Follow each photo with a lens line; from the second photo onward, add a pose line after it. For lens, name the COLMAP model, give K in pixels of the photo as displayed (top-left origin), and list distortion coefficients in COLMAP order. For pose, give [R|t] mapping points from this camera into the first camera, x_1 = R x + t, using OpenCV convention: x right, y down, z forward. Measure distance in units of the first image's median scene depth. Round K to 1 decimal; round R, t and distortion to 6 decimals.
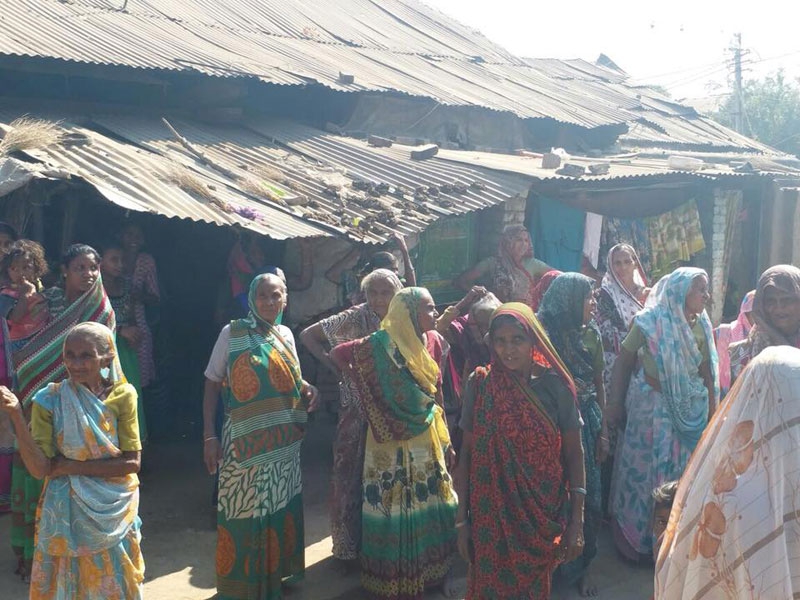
lens RADIAL K [[855.6, 0, 400.0], [0, 855.6, 300.0], [0, 0, 1]] dist [0.190768, -0.612245]
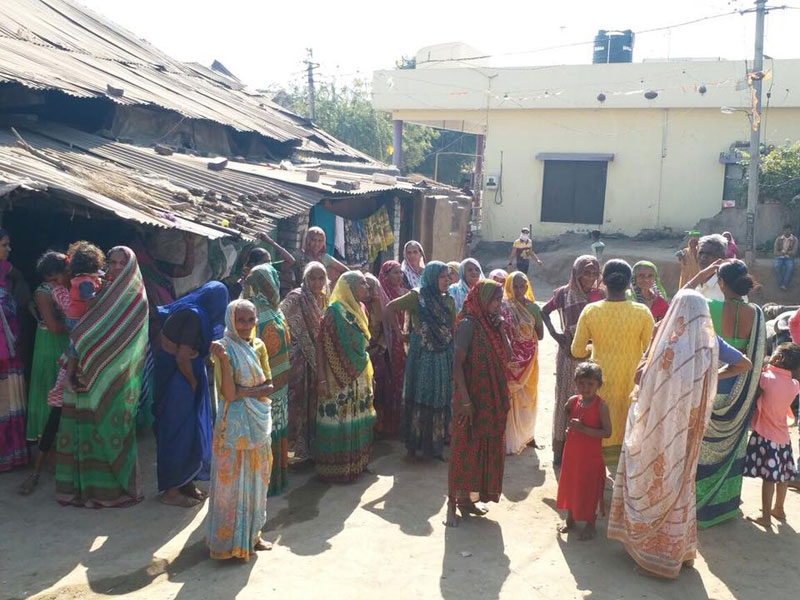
lens RADIAL K [[855.6, 0, 400.0], [0, 855.6, 300.0], [0, 0, 1]] dist [0.190768, -0.612245]
pose [[0.858926, -0.037608, 0.510717, -0.371254], [0.028004, 0.999257, 0.026486, -0.002611], [-0.511334, -0.008448, 0.859341, -0.190873]]
